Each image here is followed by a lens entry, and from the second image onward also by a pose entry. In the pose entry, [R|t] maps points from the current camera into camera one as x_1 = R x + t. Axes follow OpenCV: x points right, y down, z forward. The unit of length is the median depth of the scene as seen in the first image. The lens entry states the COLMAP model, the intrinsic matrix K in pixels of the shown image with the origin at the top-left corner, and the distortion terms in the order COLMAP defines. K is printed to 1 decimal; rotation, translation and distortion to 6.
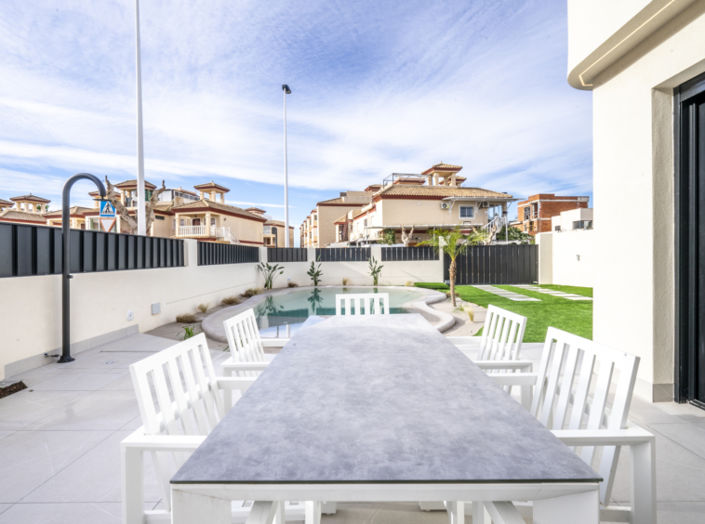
lens RADIAL K [[342.7, 0, 355.6], [0, 342.7, 258.5], [0, 0, 1]] dist [0.000761, 0.000102]
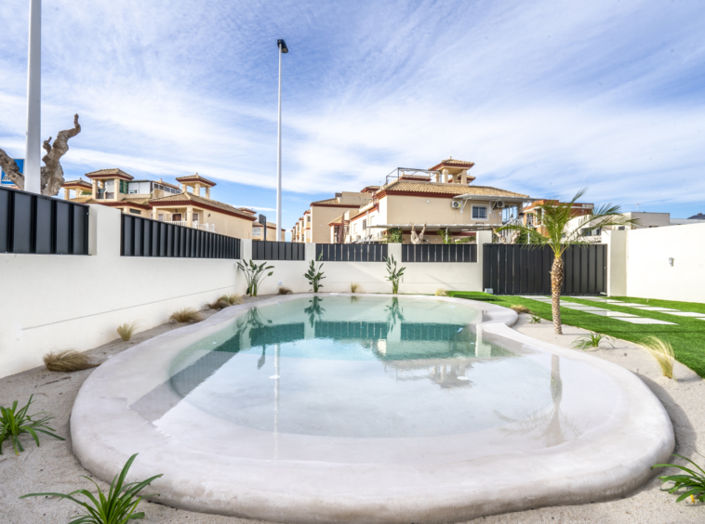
lens RADIAL K [[342.7, 0, 351.7], [0, 342.7, 257.7], [0, 0, 1]] dist [0.000761, 0.000102]
pose [[0.999657, 0.020564, 0.016236, -0.022091], [-0.020248, 0.999607, -0.019380, 0.006823], [-0.016628, 0.019044, 0.999680, 0.106290]]
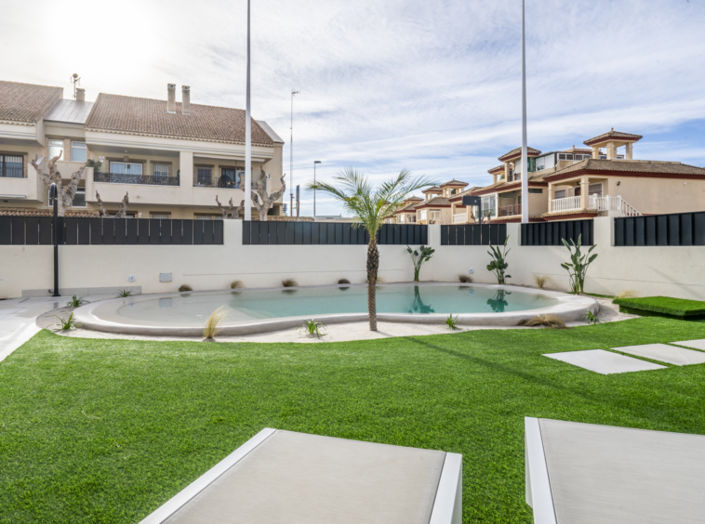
lens RADIAL K [[461.9, 0, 354.2], [0, 461.9, 263.2], [0, 0, 1]] dist [-0.024347, 0.000731]
pose [[0.416004, 0.047045, -0.908145, 0.233537], [-0.009728, 0.998834, 0.047286, 0.002012], [0.909311, -0.010836, 0.415977, 0.179966]]
